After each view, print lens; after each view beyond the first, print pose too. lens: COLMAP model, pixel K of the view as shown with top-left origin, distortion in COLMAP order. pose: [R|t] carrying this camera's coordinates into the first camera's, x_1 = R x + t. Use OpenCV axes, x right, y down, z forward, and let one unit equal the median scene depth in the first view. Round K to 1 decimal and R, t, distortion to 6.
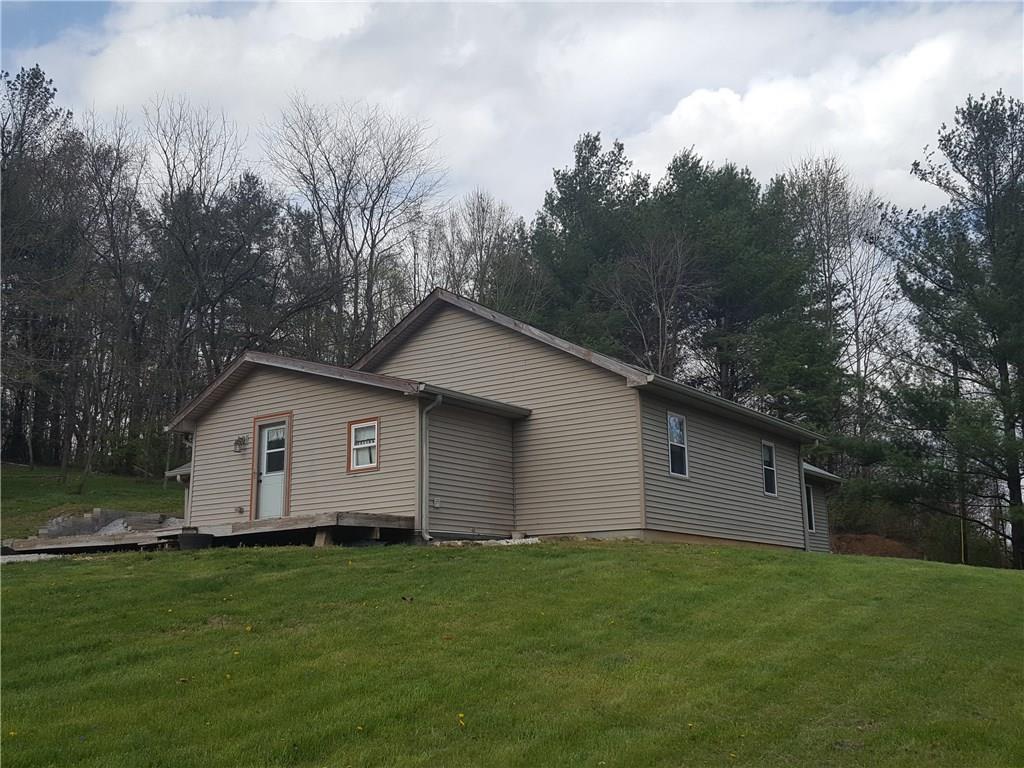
lens RADIAL K [[1024.9, 0, 508.9], [0, 1024.9, 391.6], [0, 0, 1]] dist [0.231823, -0.552672]
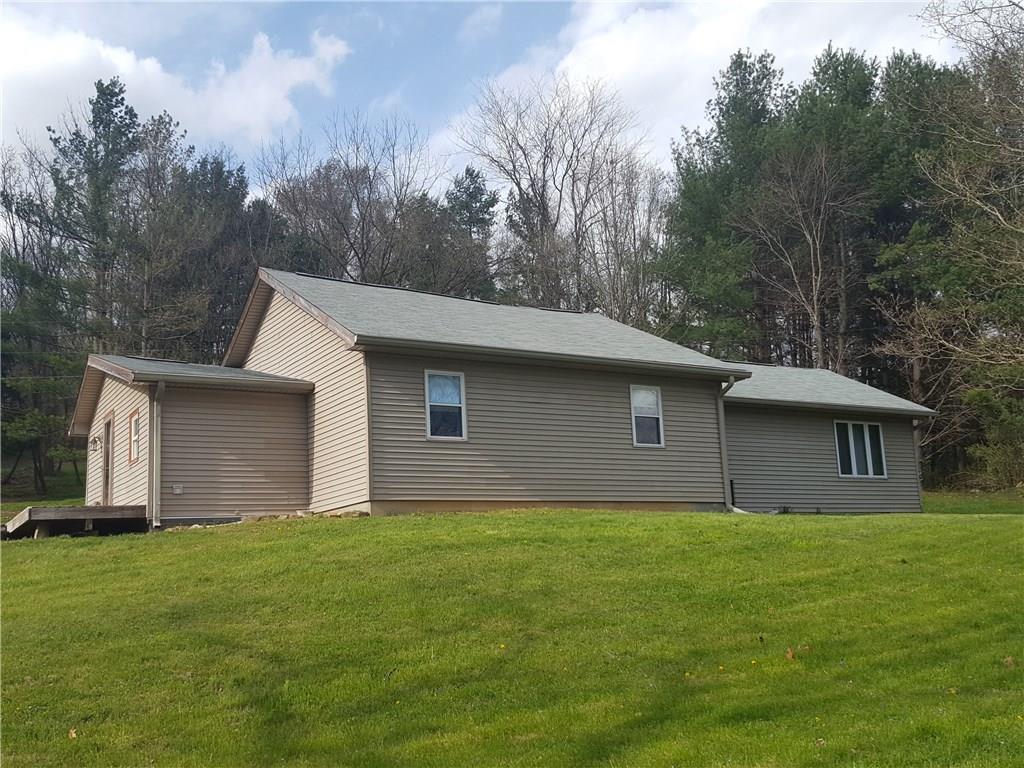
lens RADIAL K [[1024.9, 0, 508.9], [0, 1024.9, 391.6], [0, 0, 1]] dist [0.231823, -0.552672]
pose [[0.919952, -0.096595, -0.379944, 0.565292], [0.110572, 0.993754, 0.015080, 0.031730], [0.376114, -0.055884, 0.924887, 0.176155]]
